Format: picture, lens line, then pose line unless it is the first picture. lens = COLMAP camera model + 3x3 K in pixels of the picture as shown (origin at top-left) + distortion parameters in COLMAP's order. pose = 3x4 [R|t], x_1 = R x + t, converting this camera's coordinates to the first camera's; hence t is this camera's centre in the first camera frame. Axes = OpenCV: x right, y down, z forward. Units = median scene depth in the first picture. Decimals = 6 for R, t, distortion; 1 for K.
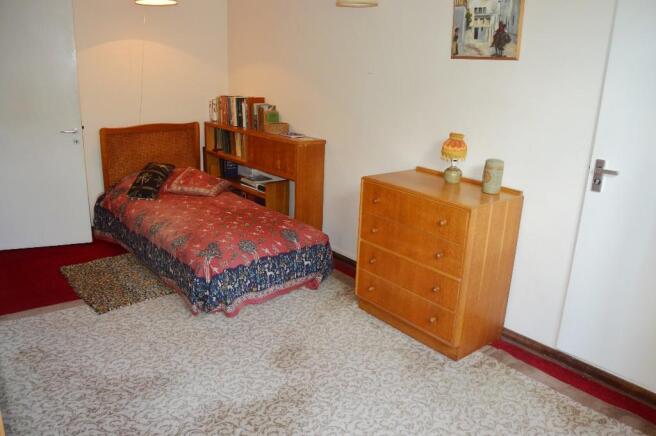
lens RADIAL K [[518.0, 0, 327.7], [0, 518.0, 219.2], [0, 0, 1]] dist [-0.077168, 0.000030]
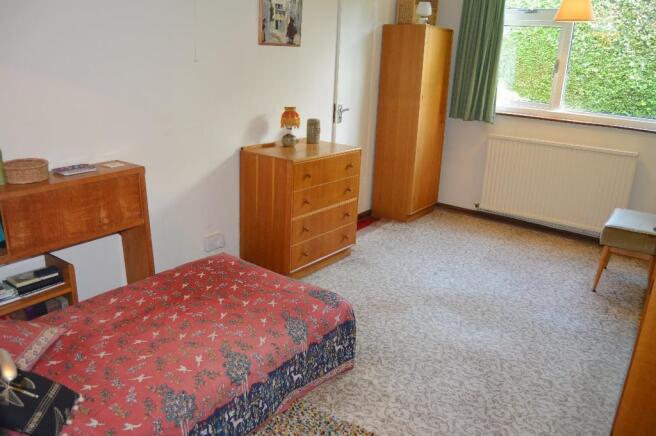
lens RADIAL K [[518.0, 0, 327.8], [0, 518.0, 218.7], [0, 0, 1]] dist [-0.077168, 0.000030]
pose [[-0.237131, -0.342233, 0.909200, -1.035396], [0.228309, 0.890050, 0.394571, -0.411693], [-0.944269, 0.301144, -0.132924, 1.201662]]
